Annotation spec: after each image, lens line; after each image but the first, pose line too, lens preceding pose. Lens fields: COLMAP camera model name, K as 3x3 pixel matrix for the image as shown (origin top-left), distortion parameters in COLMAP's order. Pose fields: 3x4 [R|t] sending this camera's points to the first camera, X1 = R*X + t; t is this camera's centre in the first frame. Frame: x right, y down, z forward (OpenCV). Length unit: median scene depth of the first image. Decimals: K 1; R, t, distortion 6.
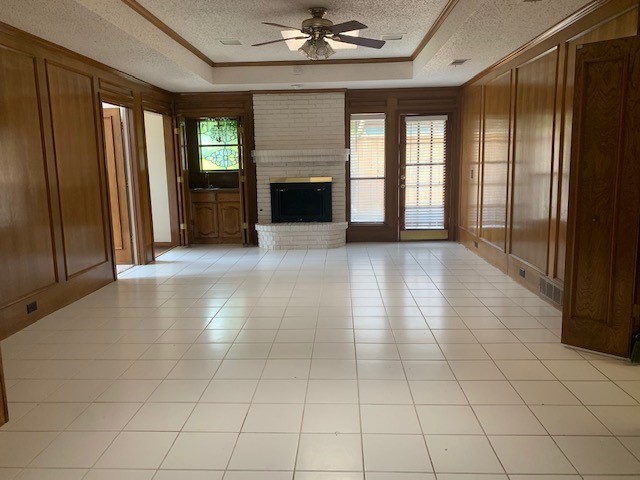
lens RADIAL K [[487.7, 0, 318.4], [0, 487.7, 236.0], [0, 0, 1]] dist [0.050602, -0.068286]
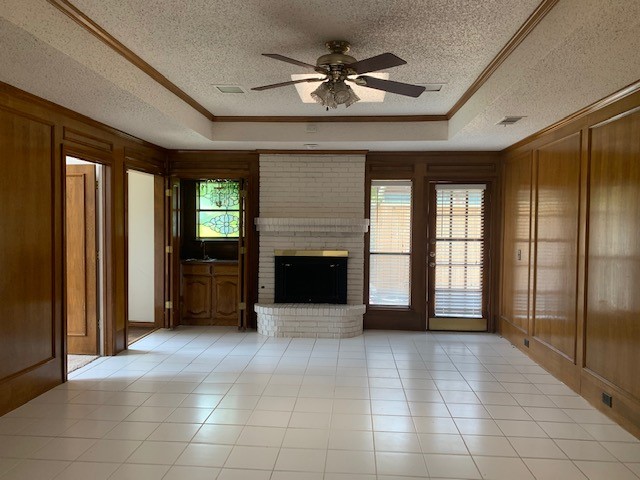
lens RADIAL K [[487.7, 0, 319.2], [0, 487.7, 240.0], [0, 0, 1]] dist [0.050602, -0.068286]
pose [[0.999140, 0.031827, -0.026567, -0.000435], [-0.034756, 0.992376, -0.118248, -0.040651], [0.022601, 0.119070, 0.992629, 0.167122]]
